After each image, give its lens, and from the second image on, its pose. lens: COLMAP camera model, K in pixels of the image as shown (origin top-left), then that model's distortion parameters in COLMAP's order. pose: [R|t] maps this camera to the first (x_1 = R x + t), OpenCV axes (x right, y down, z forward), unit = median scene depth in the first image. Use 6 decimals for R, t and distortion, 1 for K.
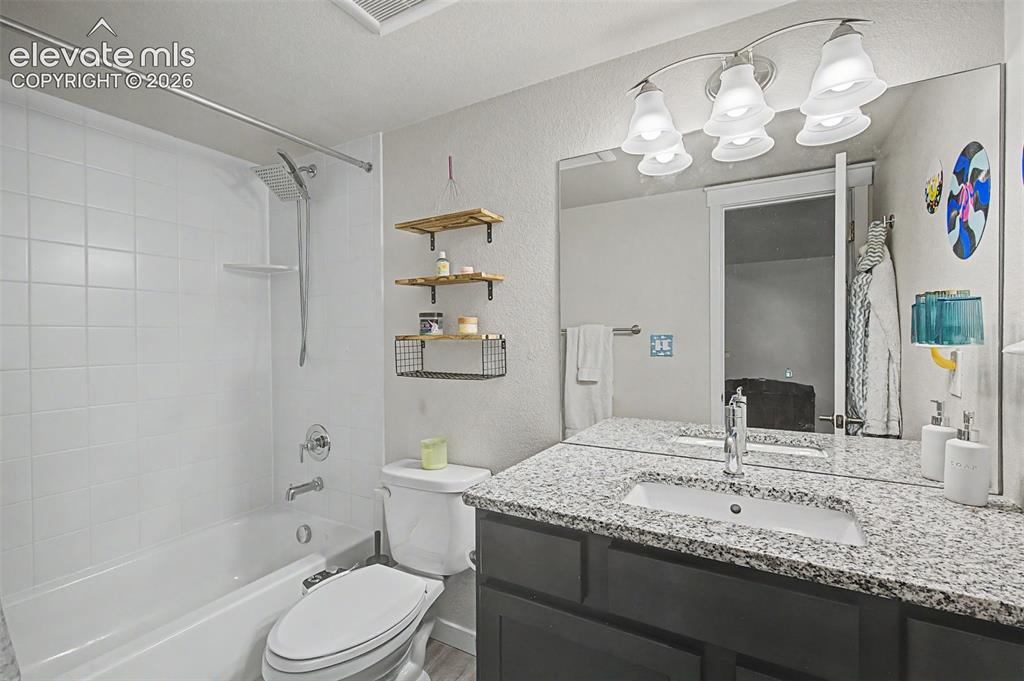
lens RADIAL K [[445.5, 0, 512.0], [0, 445.5, 340.5], [0, 0, 1]] dist [0.000202, -0.000001]
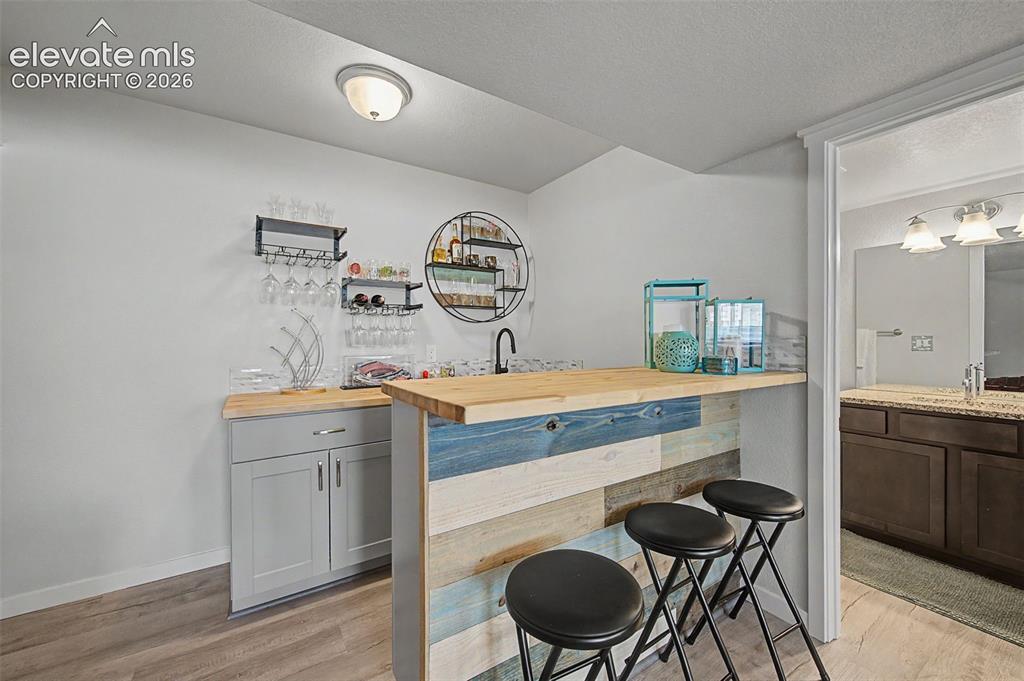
lens RADIAL K [[397.2, 0, 512.0], [0, 397.2, 340.5], [0, 0, 1]] dist [0.001770, 0.000063]
pose [[0.891980, 0.004622, -0.452051, -0.642684], [-0.005751, 0.999983, -0.001123, 0.027959], [0.452039, 0.003601, 0.891991, -1.806498]]
